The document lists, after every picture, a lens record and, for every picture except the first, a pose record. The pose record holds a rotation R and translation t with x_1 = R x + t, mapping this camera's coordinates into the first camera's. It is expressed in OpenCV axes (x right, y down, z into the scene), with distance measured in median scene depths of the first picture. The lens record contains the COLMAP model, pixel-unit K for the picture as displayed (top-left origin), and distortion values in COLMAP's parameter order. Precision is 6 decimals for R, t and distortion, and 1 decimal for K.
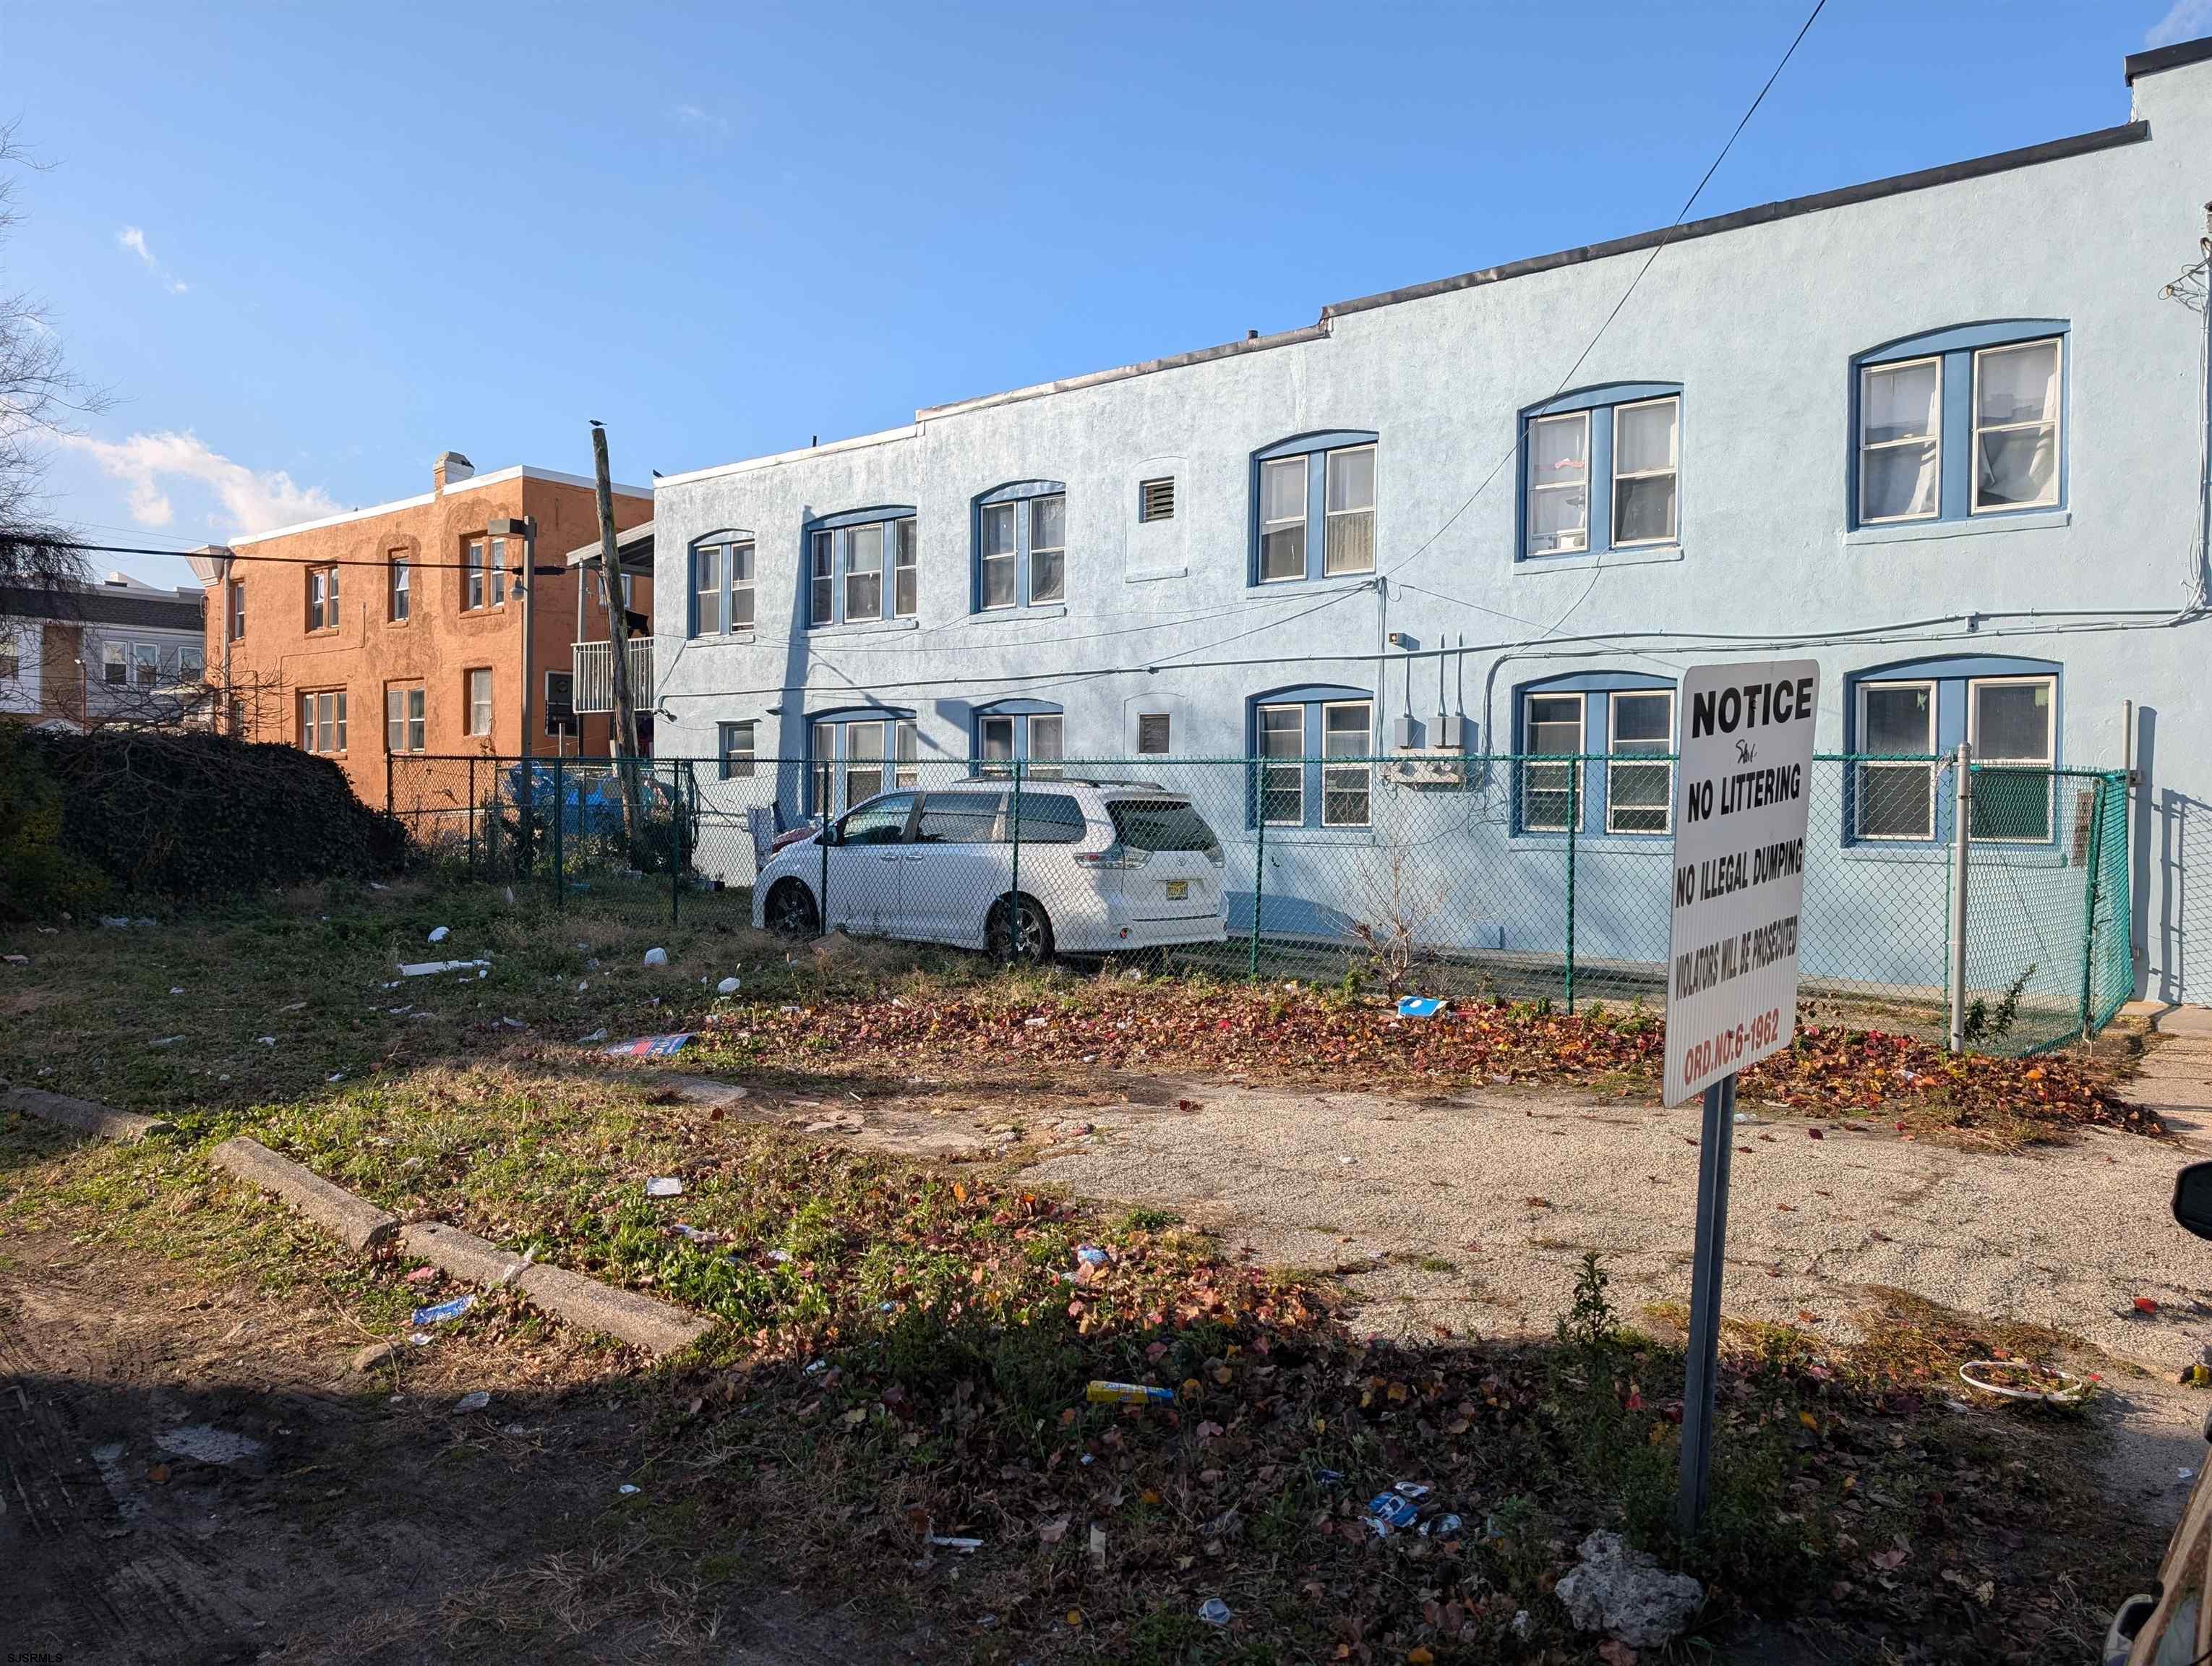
lens RADIAL K [[1577.1, 0, 1106.0], [0, 1577.1, 833.0], [0, 0, 1]] dist [0.010937, -0.002912]
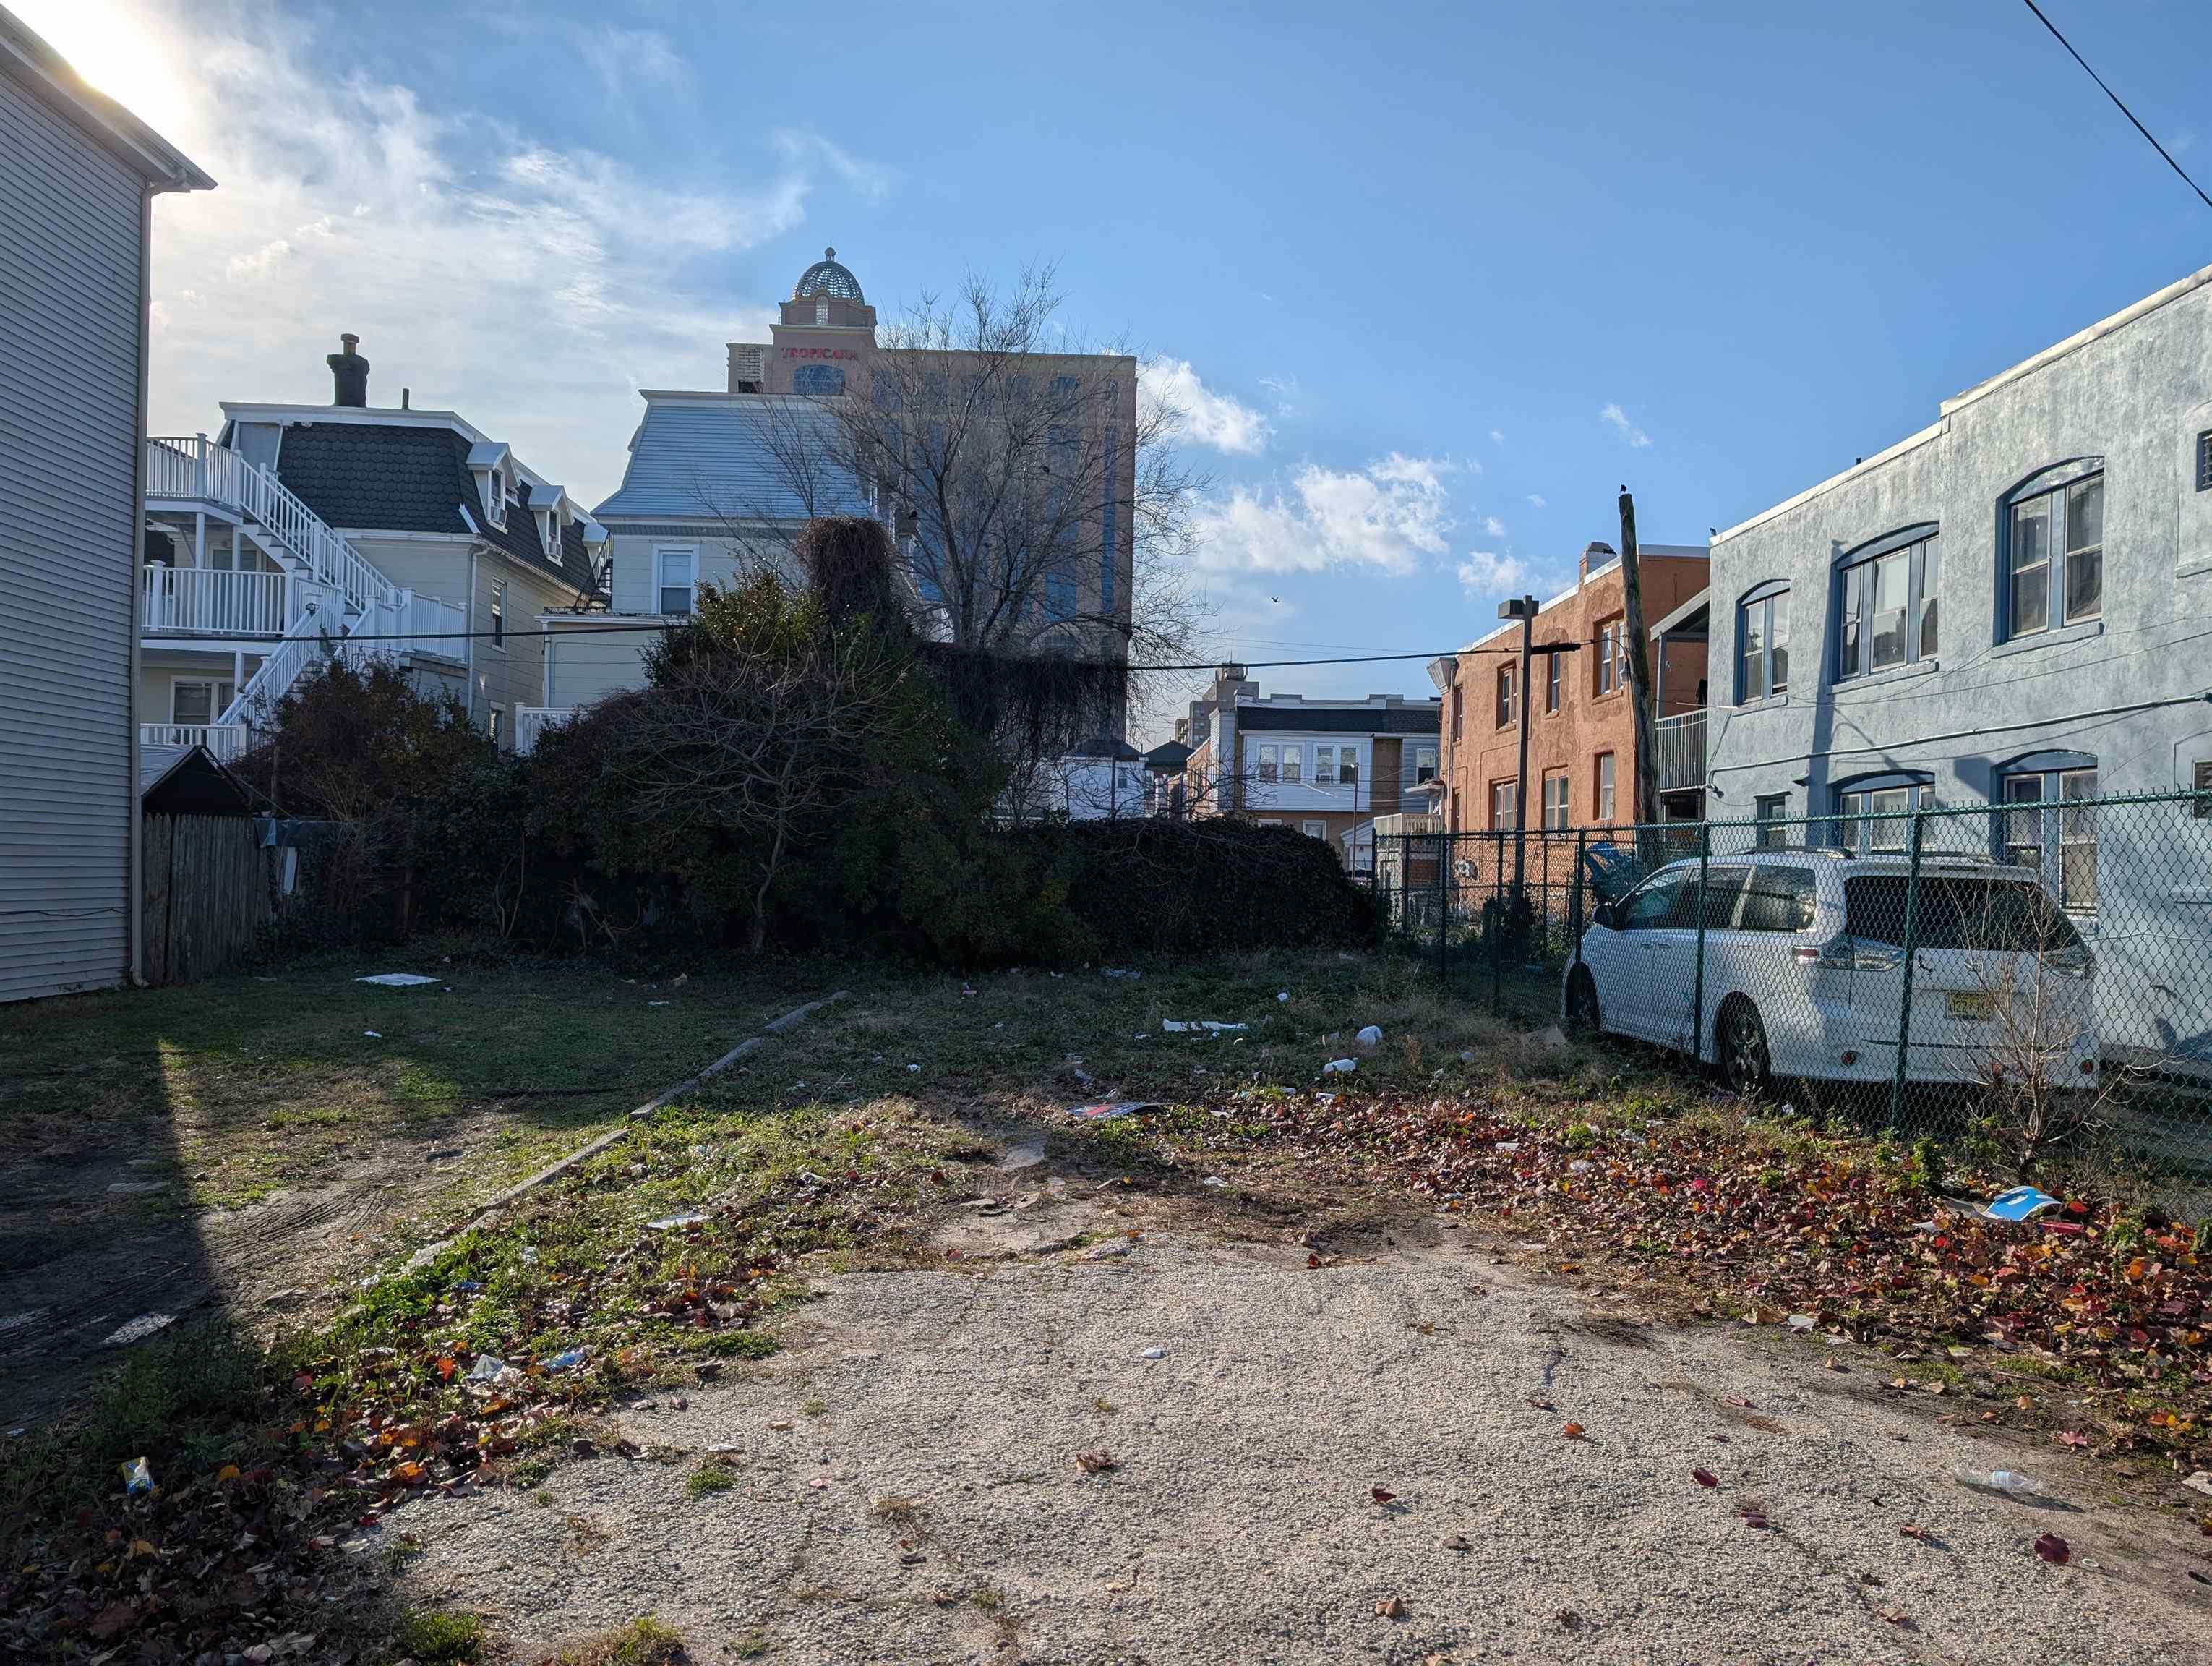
lens RADIAL K [[1577.1, 0, 1106.0], [0, 1577.1, 833.0], [0, 0, 1]] dist [0.010937, -0.002912]
pose [[0.654651, -0.014571, -0.755791, 0.207206], [-0.030361, 0.998501, -0.045548, 0.002151], [0.755321, 0.052765, 0.653227, 0.156358]]
